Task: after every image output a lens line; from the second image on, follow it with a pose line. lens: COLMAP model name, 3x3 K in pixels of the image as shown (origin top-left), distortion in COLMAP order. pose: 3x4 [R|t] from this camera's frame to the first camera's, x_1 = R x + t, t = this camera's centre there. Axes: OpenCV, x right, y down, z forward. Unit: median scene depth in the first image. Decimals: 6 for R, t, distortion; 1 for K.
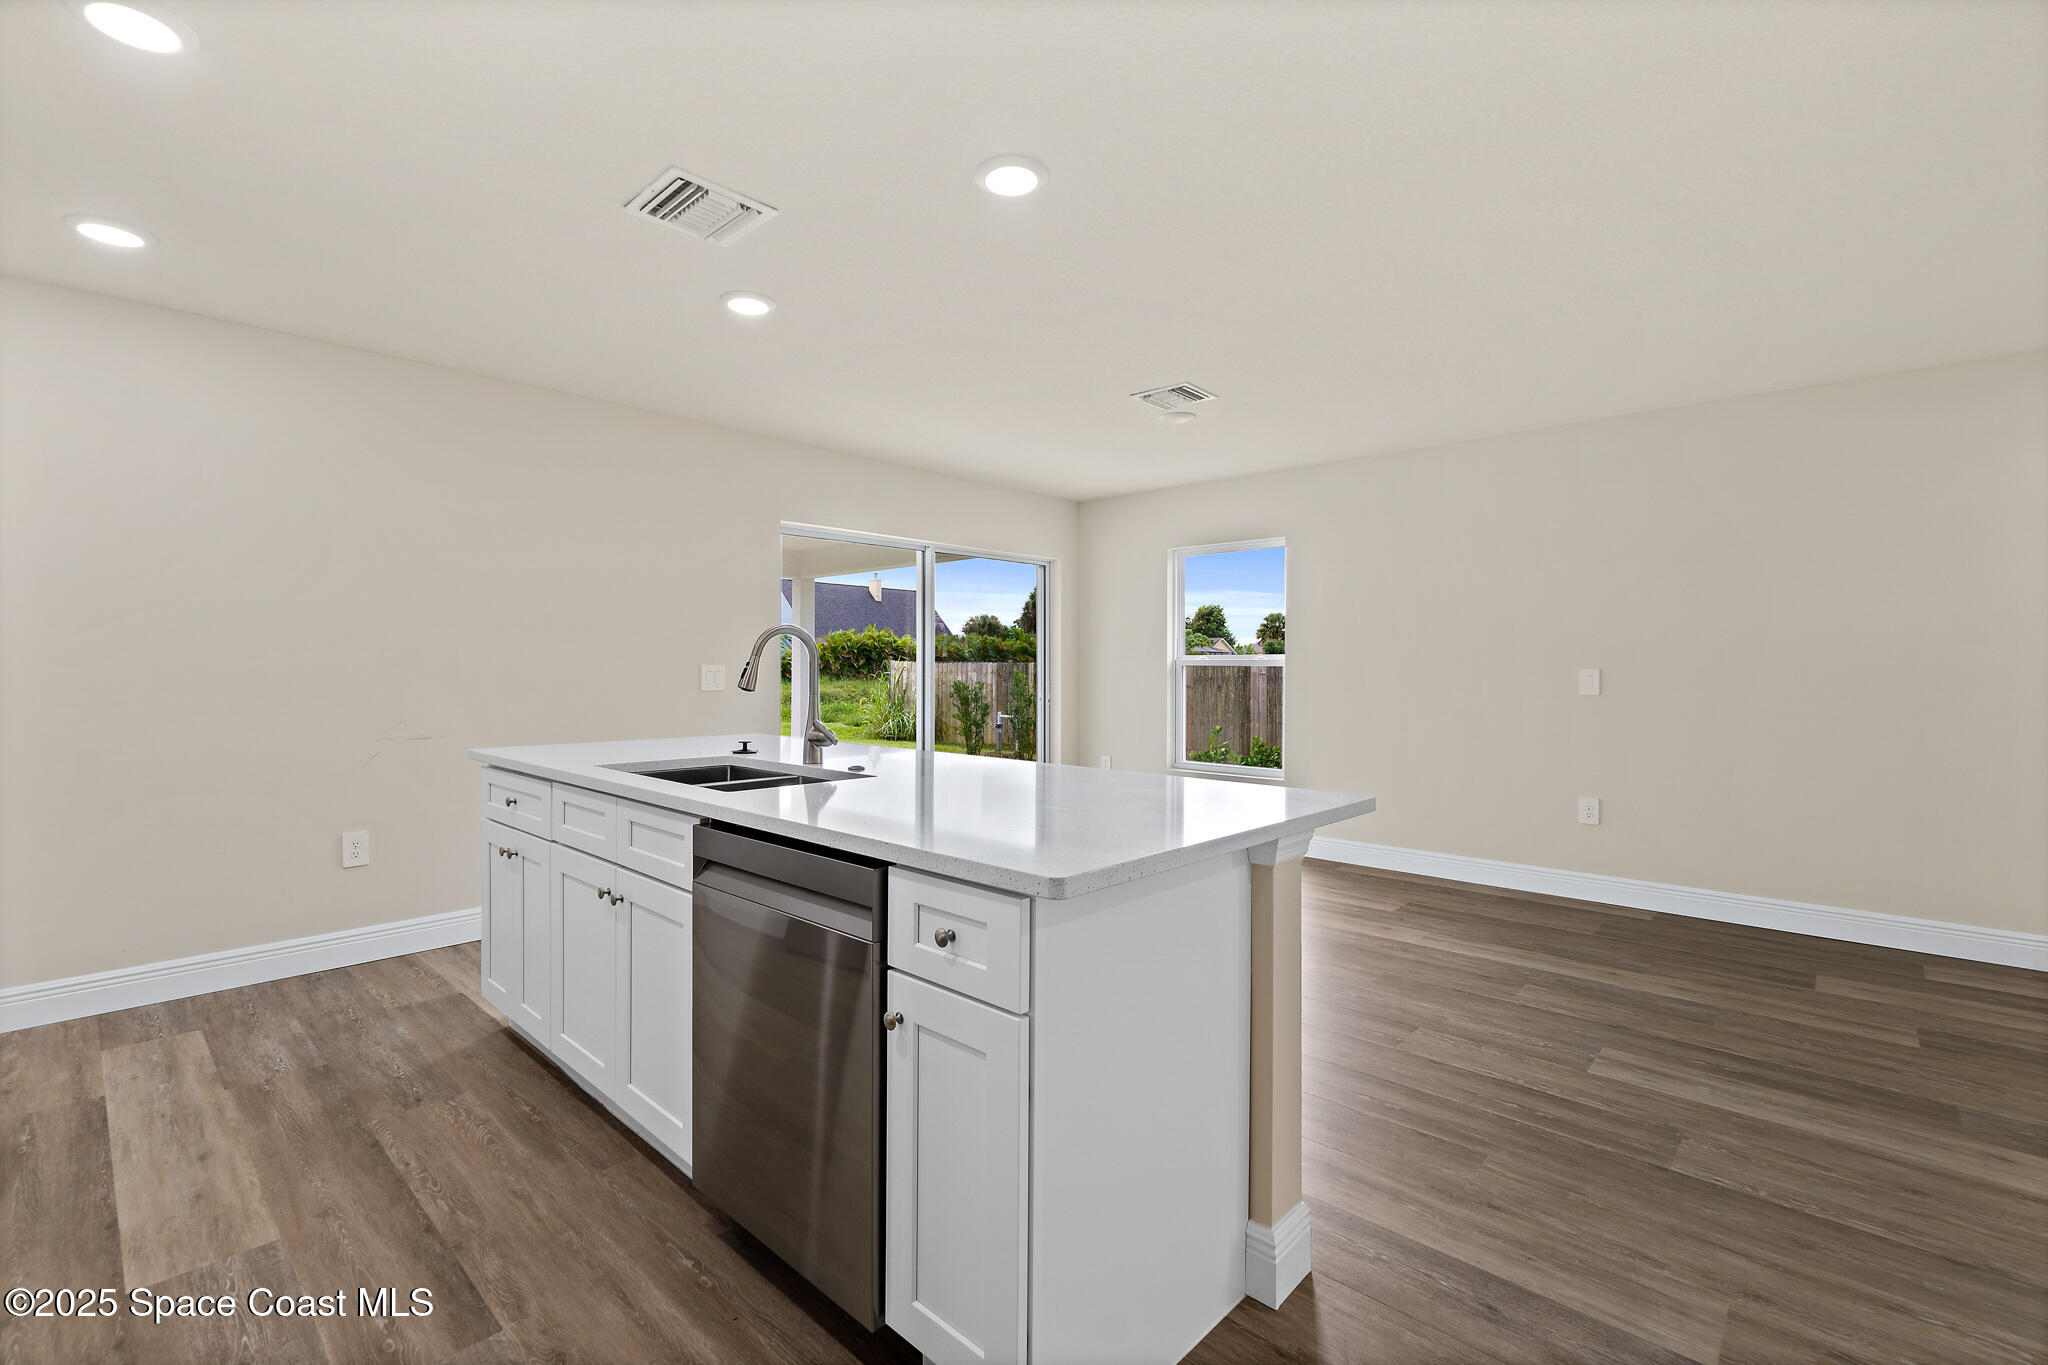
lens RADIAL K [[898.7, 0, 1005.6], [0, 898.7, 662.4], [0, 0, 1]] dist [0.001656, 0.001482]
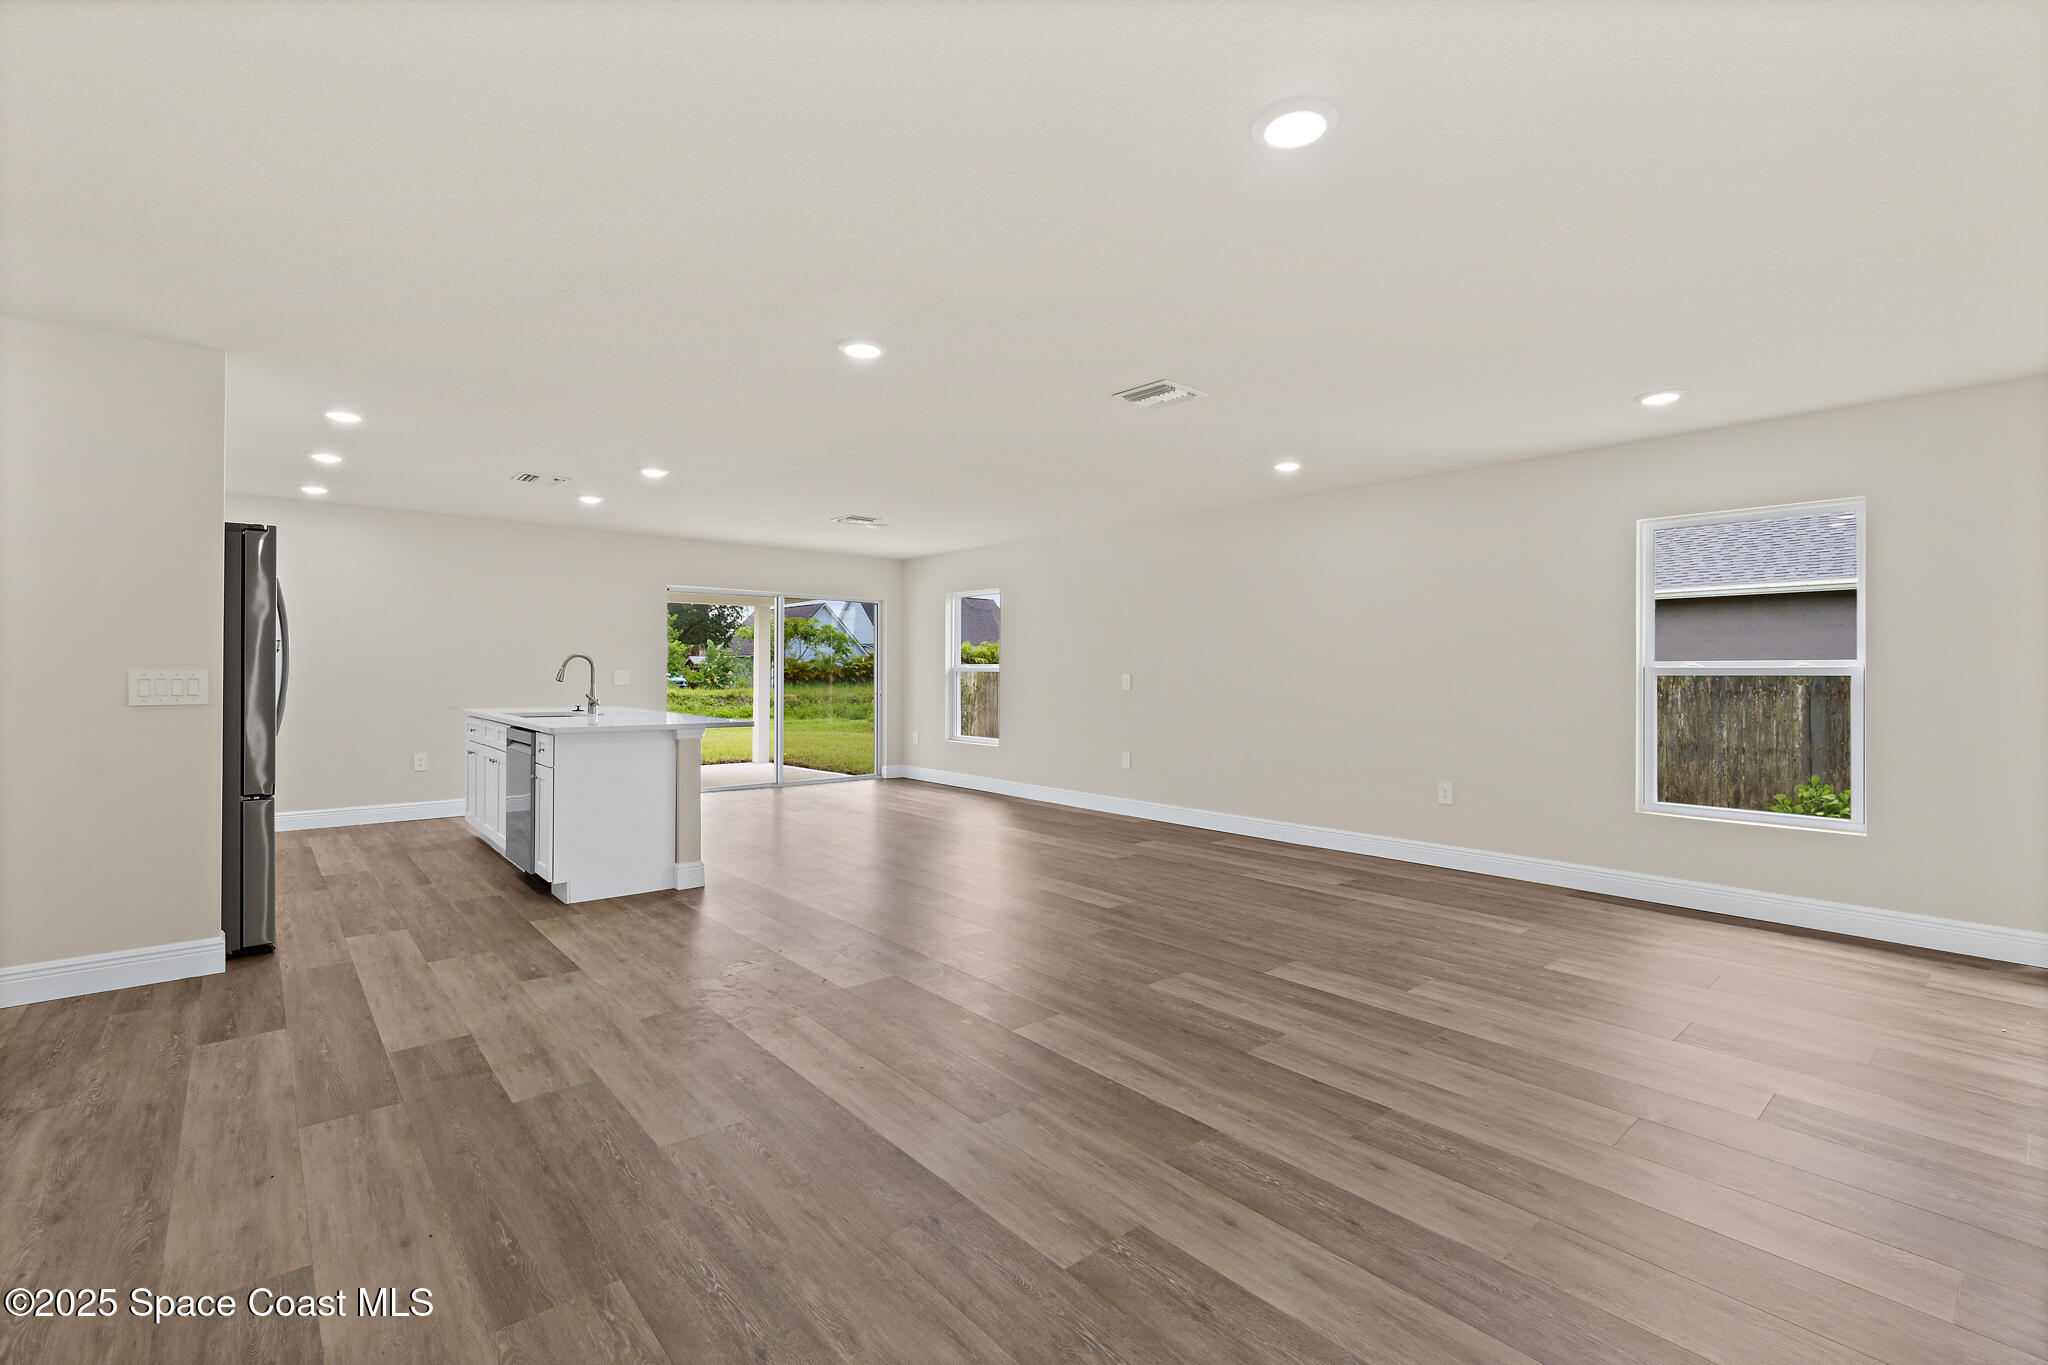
lens RADIAL K [[892.7, 0, 1001.0], [0, 892.7, 670.3], [0, 0, 1]] dist [-0.003447, -0.000727]
pose [[0.994142, 0.002860, -0.108043, 1.120867], [-0.002659, 0.999994, 0.002006, -0.003770], [0.108048, -0.001707, 0.994144, -1.199331]]
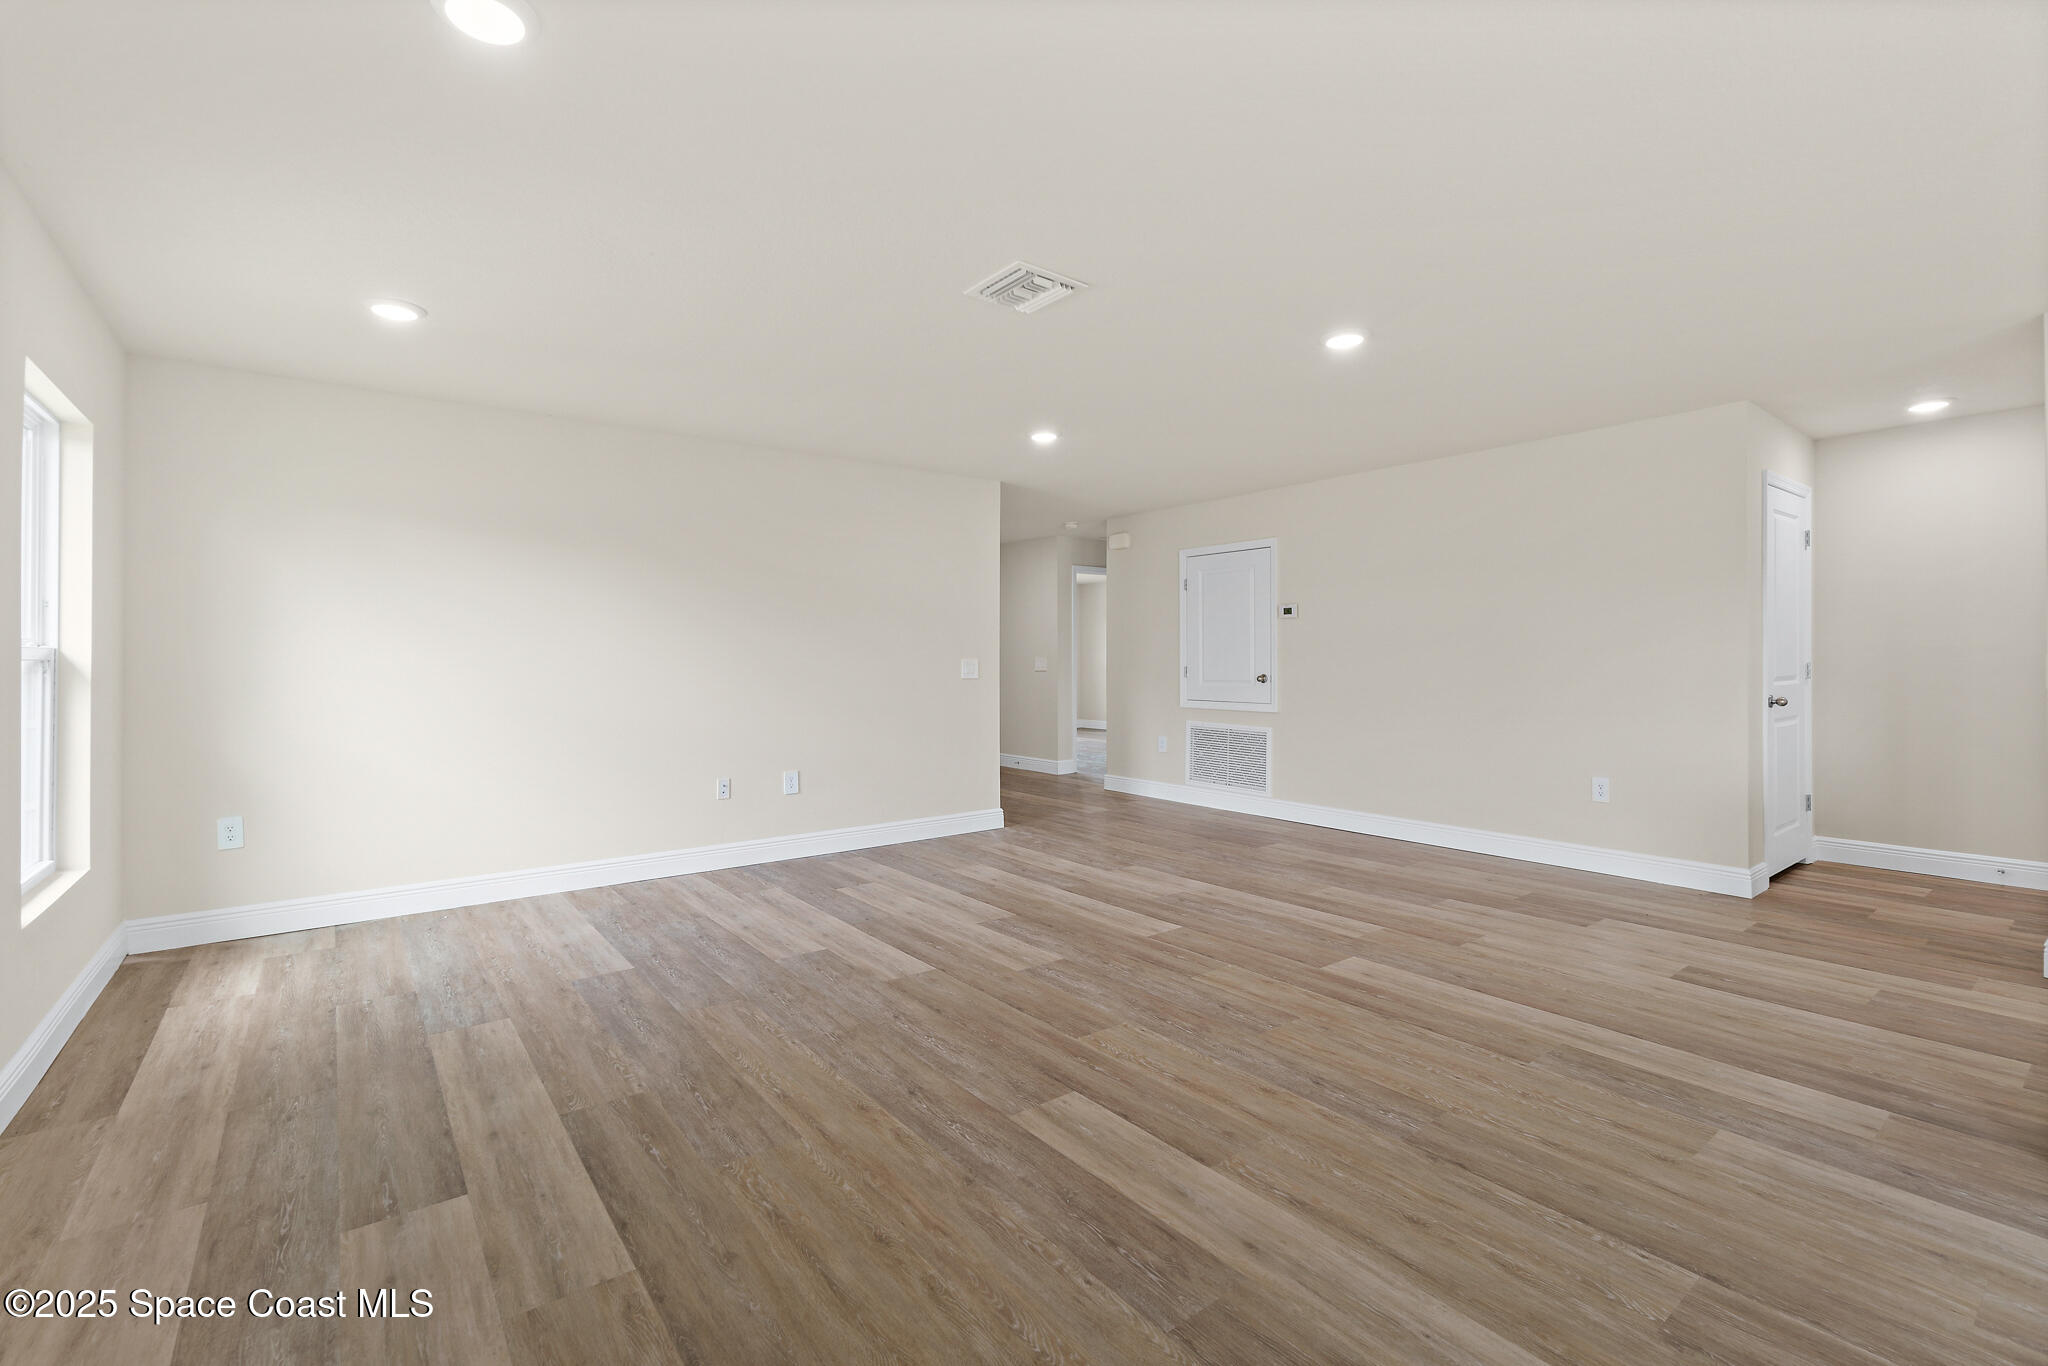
lens RADIAL K [[898.7, 0, 1005.6], [0, 898.7, 662.9], [0, 0, 1]] dist [0.001656, 0.001482]
pose [[-0.986641, 0.001531, 0.162902, 1.054483], [0.001400, 0.999999, -0.000919, 0.012760], [-0.162903, -0.000678, -0.986642, 1.640928]]
